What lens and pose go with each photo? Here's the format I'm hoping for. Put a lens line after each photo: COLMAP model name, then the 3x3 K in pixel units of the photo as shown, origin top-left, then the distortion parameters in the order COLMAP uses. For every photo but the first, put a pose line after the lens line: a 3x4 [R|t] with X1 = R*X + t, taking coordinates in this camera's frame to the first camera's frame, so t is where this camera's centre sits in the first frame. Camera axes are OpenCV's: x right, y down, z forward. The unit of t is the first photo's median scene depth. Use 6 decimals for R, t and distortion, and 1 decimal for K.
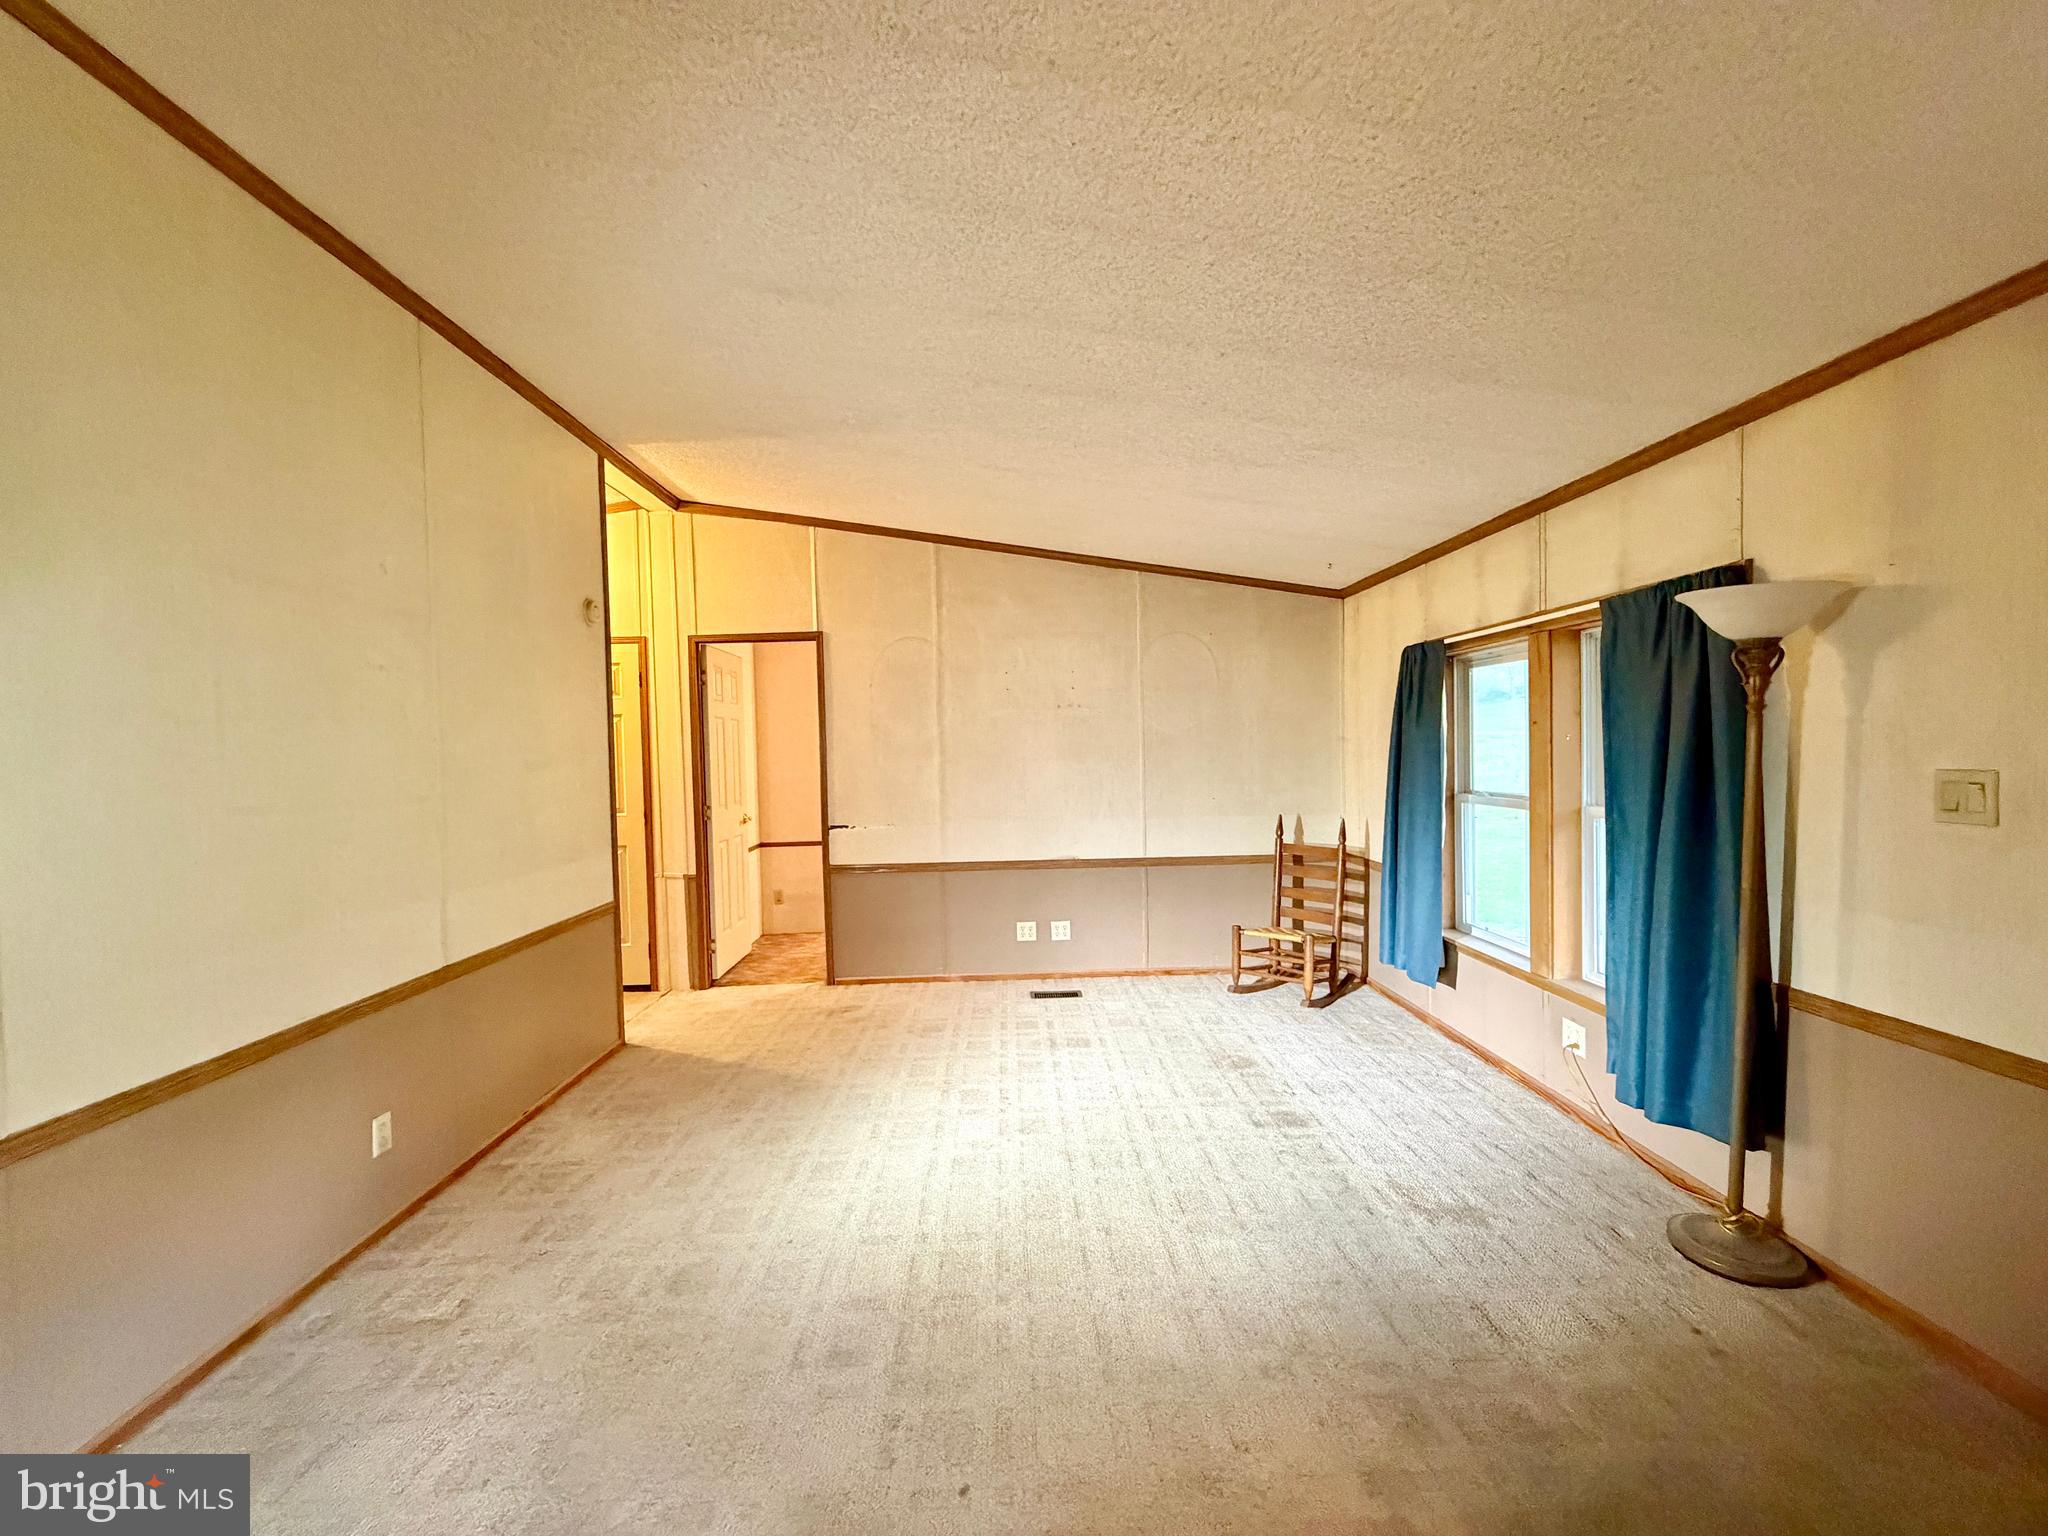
lens RADIAL K [[812.5, 0, 1024.0], [0, 812.5, 768.0], [0, 0, 1]] dist [0.001072, 0.000014]
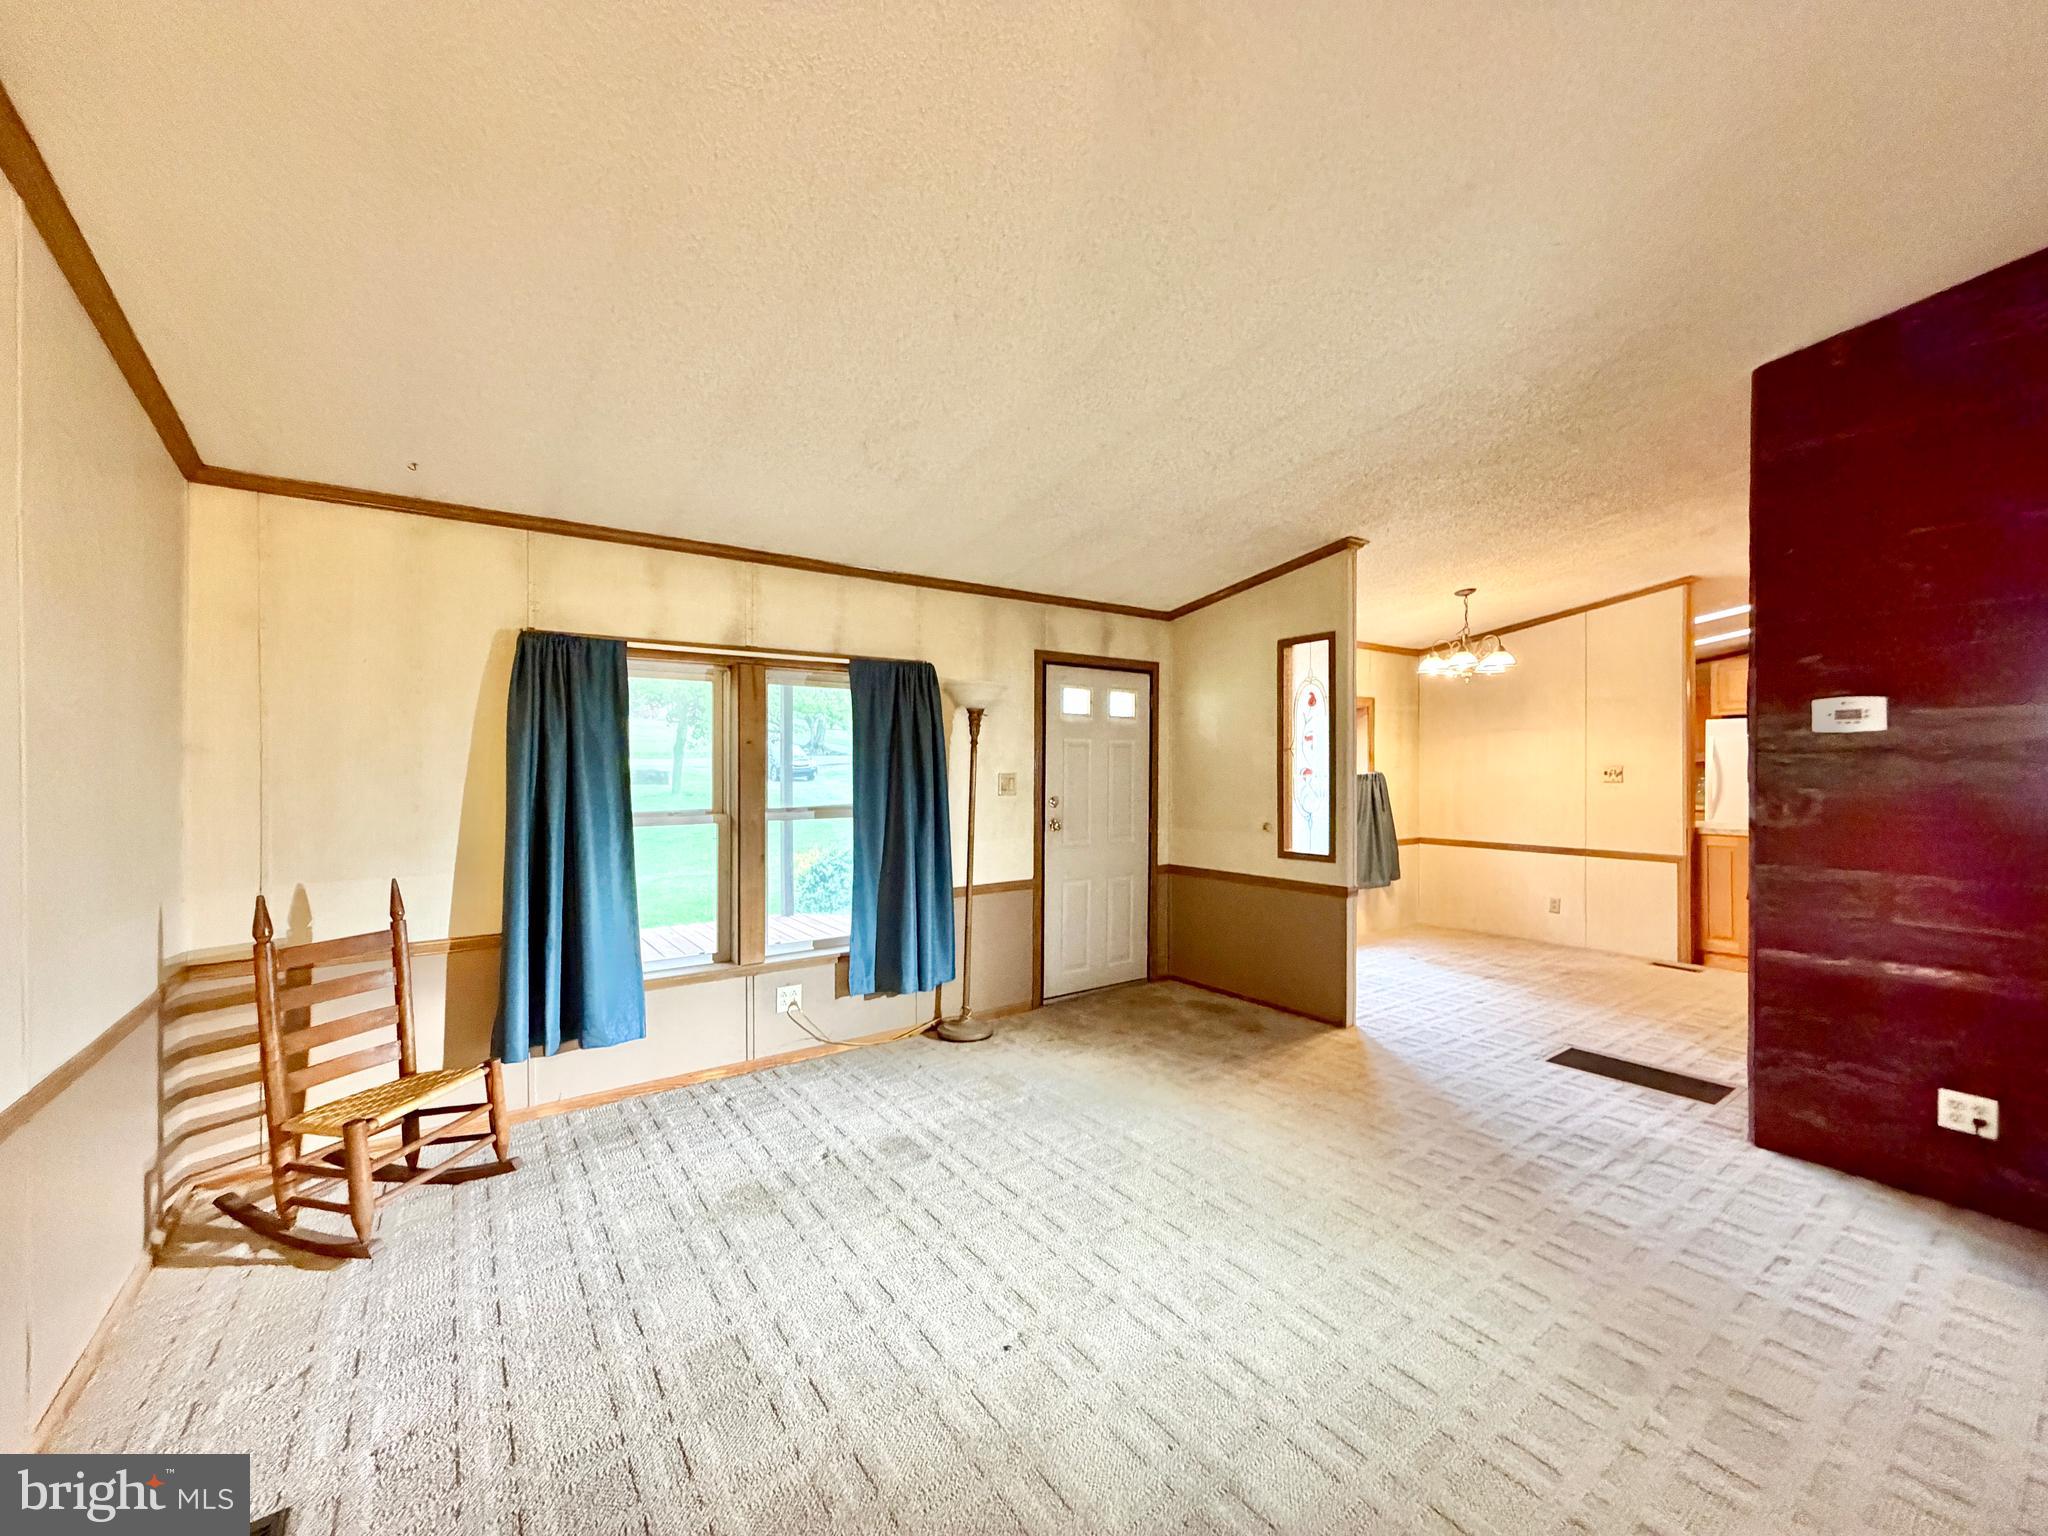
lens RADIAL K [[812.5, 0, 1024.0], [0, 812.5, 768.0], [0, 0, 1]] dist [0.001072, 0.000014]
pose [[-0.560148, 0.007073, 0.828362, -0.524458], [0.026362, 0.999609, 0.009291, -0.020681], [-0.827973, 0.027041, -0.560116, 1.315879]]
